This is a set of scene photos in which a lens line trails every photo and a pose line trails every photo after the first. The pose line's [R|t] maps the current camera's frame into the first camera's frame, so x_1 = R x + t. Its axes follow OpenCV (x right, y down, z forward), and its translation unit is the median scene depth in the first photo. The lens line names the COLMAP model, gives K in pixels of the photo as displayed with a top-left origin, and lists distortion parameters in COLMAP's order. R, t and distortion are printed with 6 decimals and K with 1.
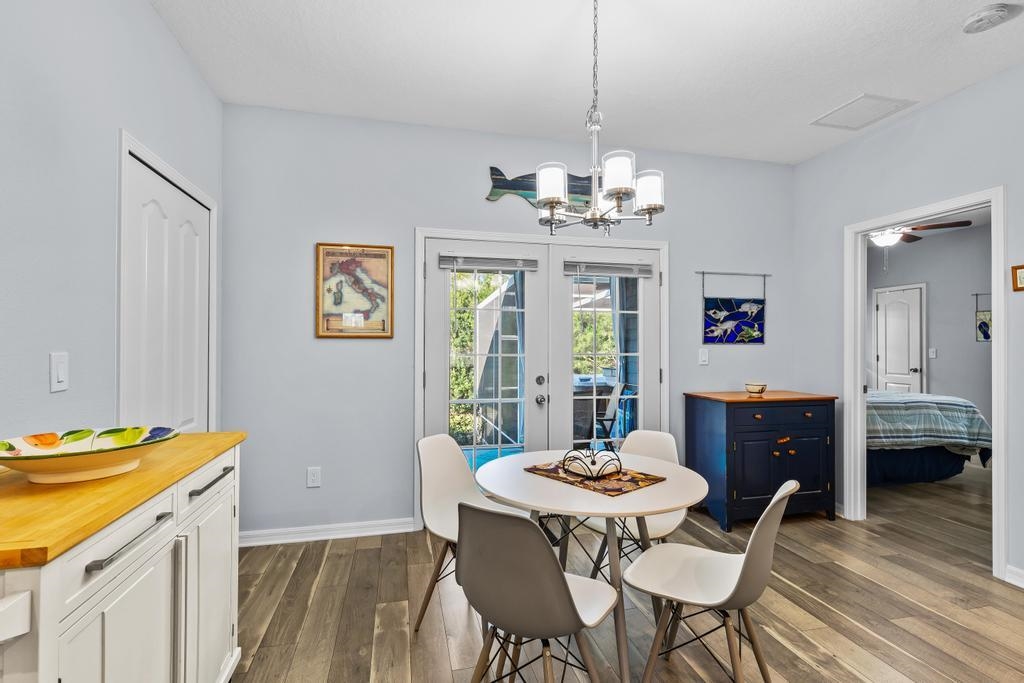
lens RADIAL K [[476.9, 0, 512.0], [0, 476.9, 341.5], [0, 0, 1]] dist [0.003483, -0.000379]
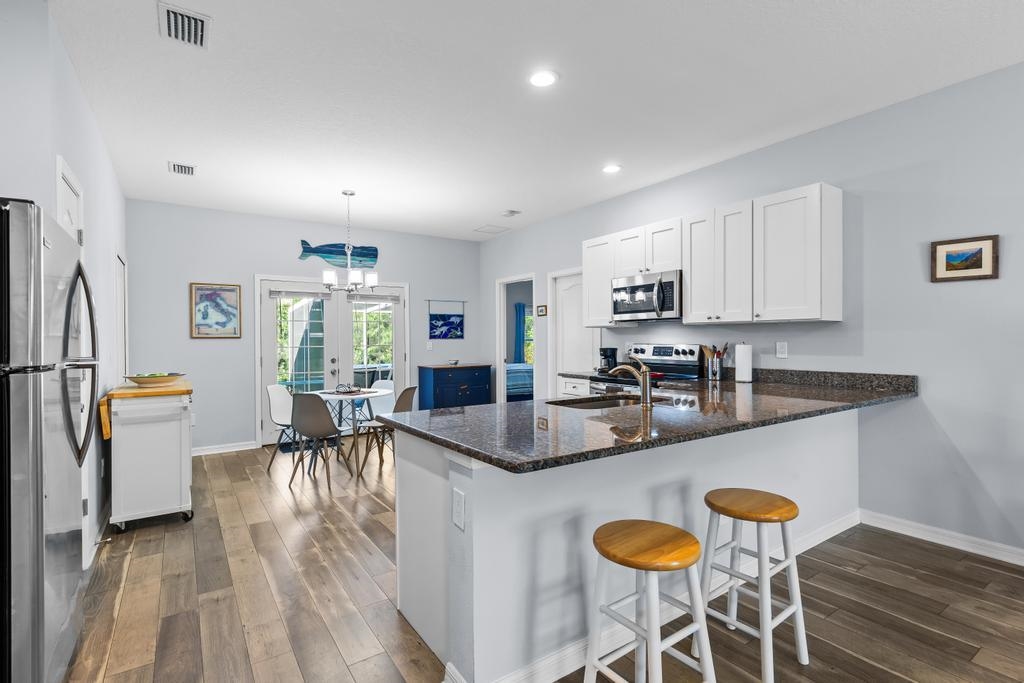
lens RADIAL K [[489.9, 0, 516.3], [0, 489.9, 339.5], [0, 0, 1]] dist [0.004144, -0.000376]
pose [[0.931484, -0.011406, 0.363604, 0.031157], [0.008882, 0.999923, 0.008613, -0.007635], [-0.363674, -0.004794, 0.931514, -0.959976]]
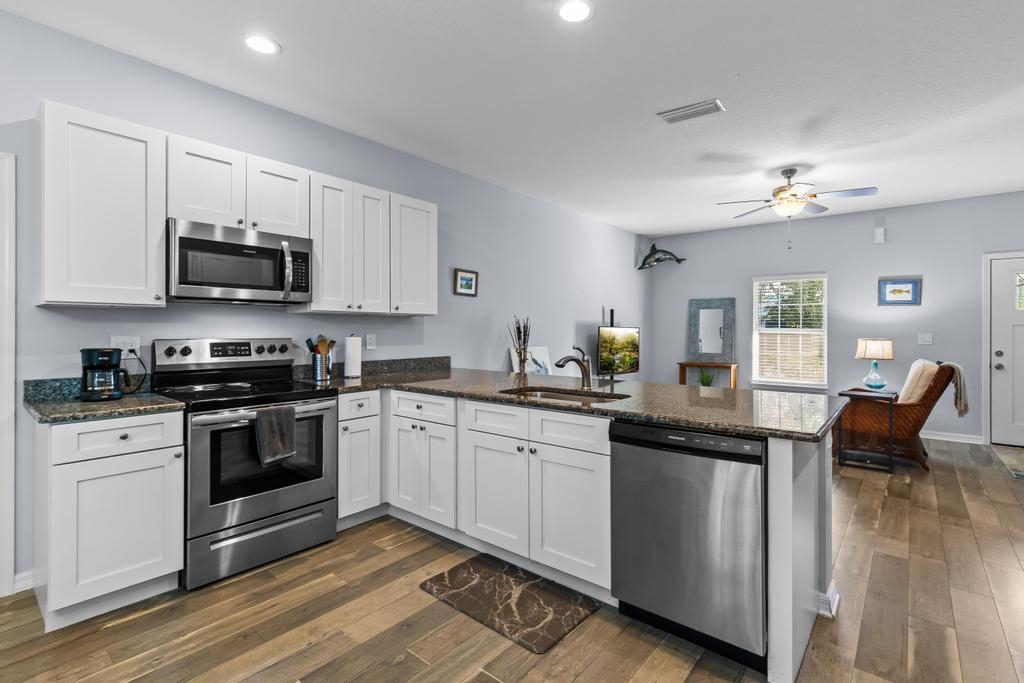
lens RADIAL K [[477.2, 0, 512.2], [0, 477.2, 331.3], [0, 0, 1]] dist [0.005215, 0.000067]
pose [[-0.601895, -0.007300, 0.798542, -0.098099], [-0.008096, 0.999963, 0.003039, 0.000214], [-0.798534, -0.004636, -0.601932, 0.264290]]
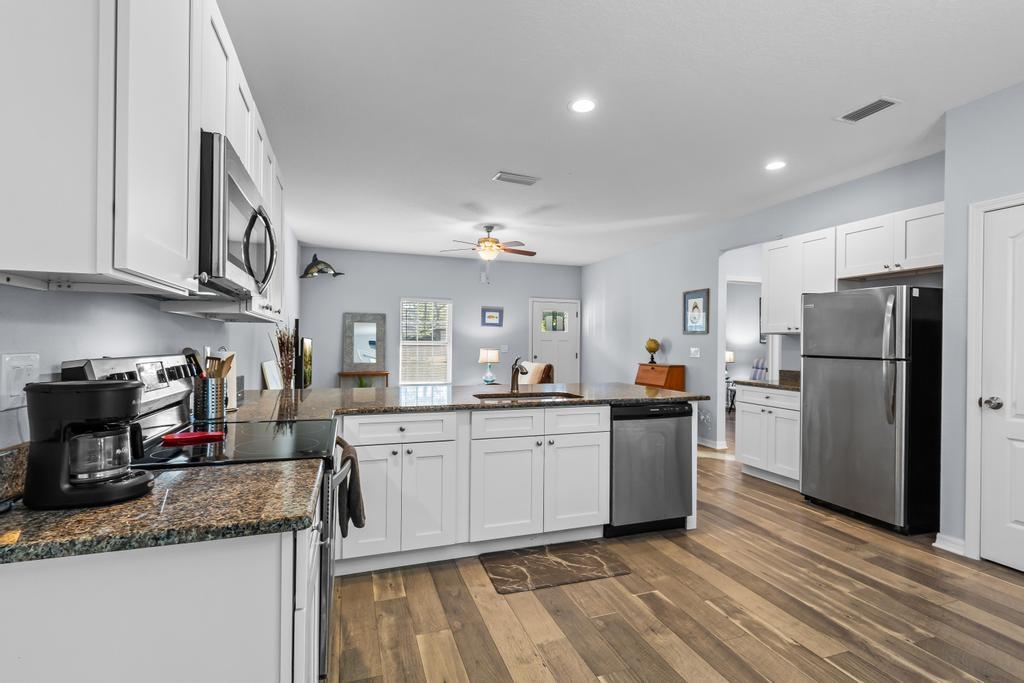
lens RADIAL K [[476.9, 0, 512.0], [0, 476.9, 341.5], [0, 0, 1]] dist [0.003483, -0.000379]
pose [[-0.994352, -0.013600, -0.105259, 0.599348], [-0.012677, 0.999875, -0.009432, 0.004887], [0.105374, -0.008045, -0.994400, 0.663726]]
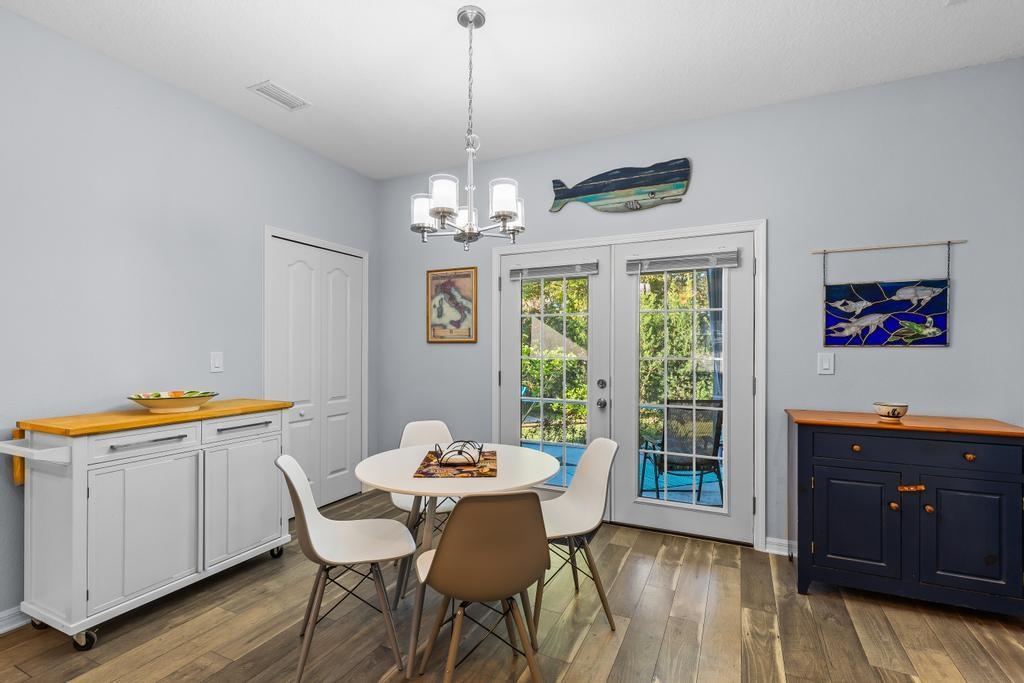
lens RADIAL K [[473.1, 0, 510.0], [0, 473.1, 348.8], [0, 0, 1]] dist [0.001848, -0.000012]
pose [[0.778040, -0.001112, -0.628214, 0.533210], [0.004702, 0.999981, 0.004052, 0.003537], [0.628197, -0.006107, 0.778030, 0.118136]]
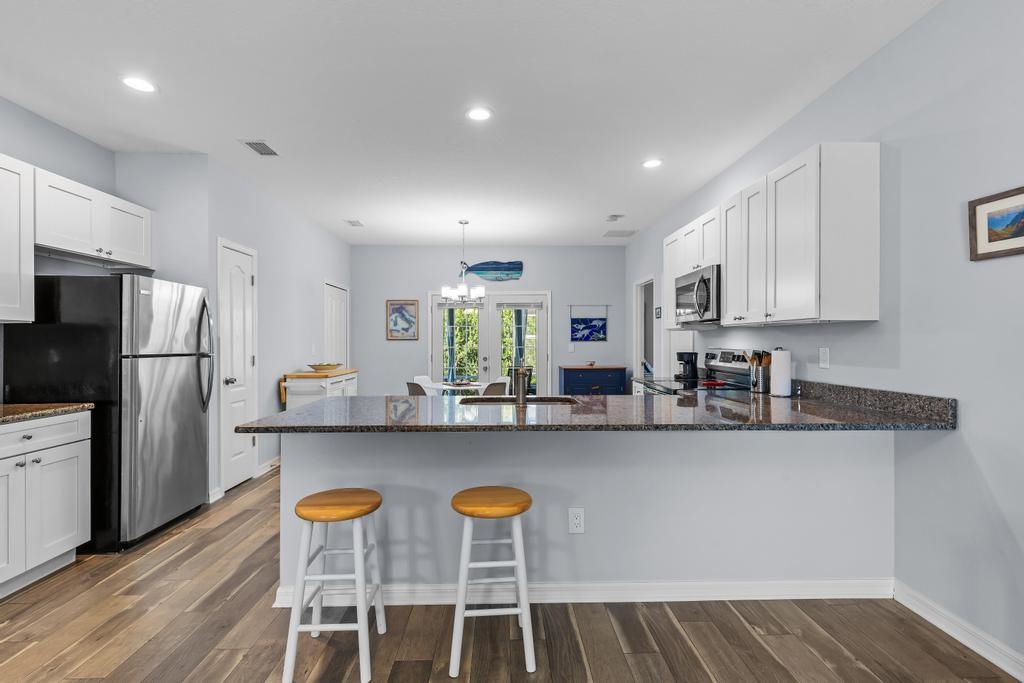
lens RADIAL K [[476.9, 0, 512.0], [0, 476.9, 341.5], [0, 0, 1]] dist [0.003483, -0.000379]
pose [[0.978370, -0.005829, -0.206779, 0.629084], [0.006864, 0.999967, 0.004289, -0.005766], [0.206747, -0.005615, 0.978378, -1.088616]]
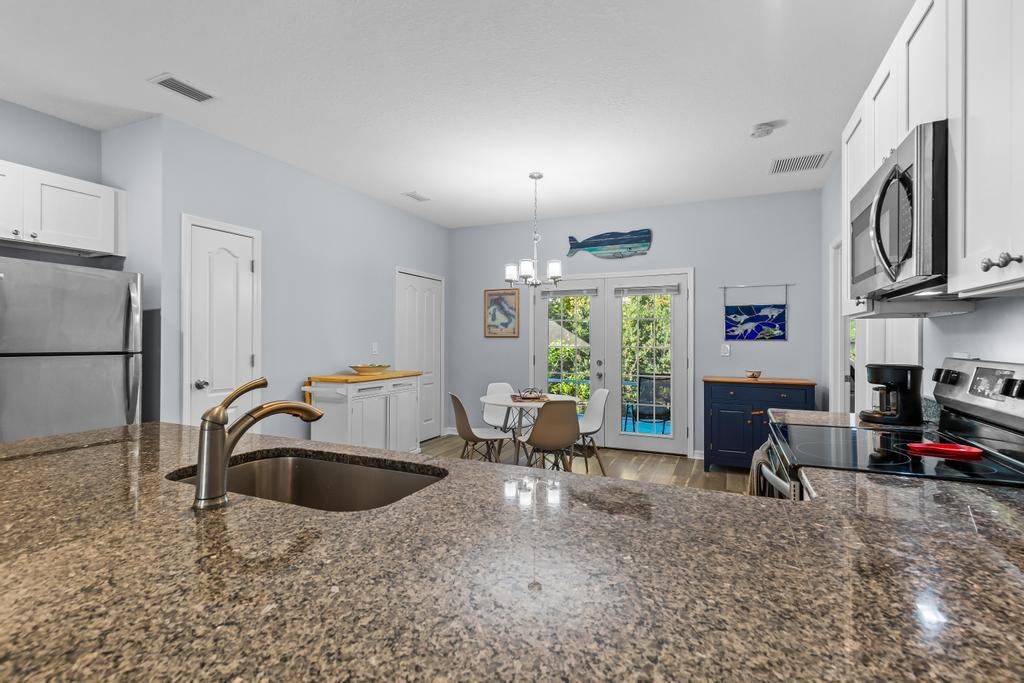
lens RADIAL K [[473.9, 0, 510.5], [0, 473.9, 337.9], [0, 0, 1]] dist [0.002208, -0.000103]
pose [[0.789587, -0.003045, -0.613631, 0.817180], [0.002577, 0.999995, -0.001647, -0.001689], [0.613633, -0.000281, 0.789592, -0.460461]]
